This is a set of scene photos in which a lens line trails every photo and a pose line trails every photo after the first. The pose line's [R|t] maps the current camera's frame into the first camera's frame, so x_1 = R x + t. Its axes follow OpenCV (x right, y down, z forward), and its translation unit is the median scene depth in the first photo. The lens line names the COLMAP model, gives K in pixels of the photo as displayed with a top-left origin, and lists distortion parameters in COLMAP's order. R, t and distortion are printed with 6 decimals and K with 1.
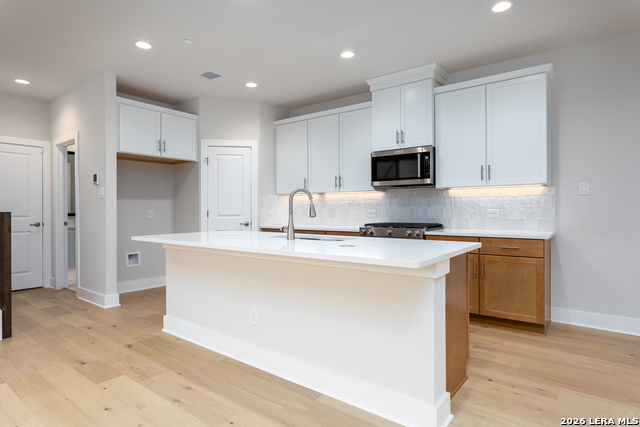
lens RADIAL K [[359.7, 0, 309.9], [0, 359.7, 208.5], [0, 0, 1]] dist [-0.005405, 0.001352]
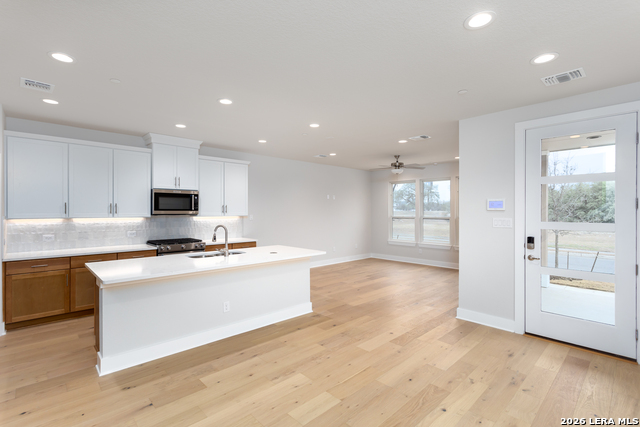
lens RADIAL K [[306.4, 0, 316.3], [0, 306.4, 211.5], [0, 0, 1]] dist [-0.000569, -0.000214]
pose [[0.146087, -0.000937, 0.989271, -0.901785], [-0.004867, 0.999987, 0.001666, -0.080436], [-0.989260, -0.005058, 0.146080, 0.253528]]
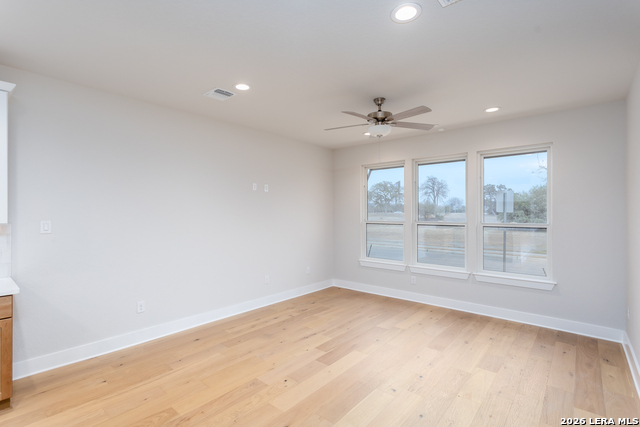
lens RADIAL K [[306.4, 0, 316.6], [0, 306.4, 210.5], [0, 0, 1]] dist [-0.000569, -0.000214]
pose [[0.045194, 0.008521, 0.998942, -0.023361], [-0.004280, 0.999956, -0.008336, -0.079807], [-0.998969, -0.003899, 0.045229, 0.193720]]
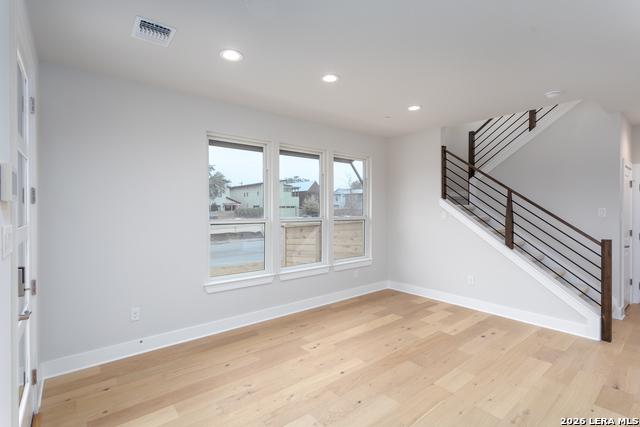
lens RADIAL K [[306.4, 0, 316.9], [0, 306.4, 209.9], [0, 0, 1]] dist [-0.000569, -0.000214]
pose [[-0.230732, 0.006285, -0.972997, 0.304922], [0.006507, 0.999967, 0.004916, -0.077425], [0.972996, -0.005197, -0.230765, 0.206021]]
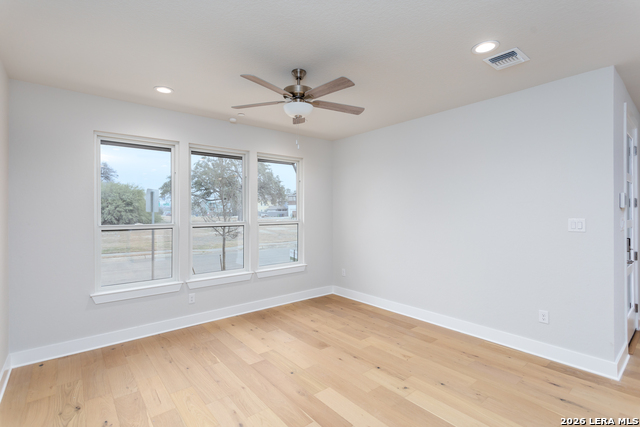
lens RADIAL K [[306.4, 0, 316.7], [0, 306.4, 213.1], [0, 0, 1]] dist [-0.000569, -0.000214]
pose [[-0.976928, 0.003305, 0.213542, 0.631111], [0.003780, 0.999991, 0.001813, -0.076373], [-0.213534, 0.002579, -0.976932, 0.693115]]
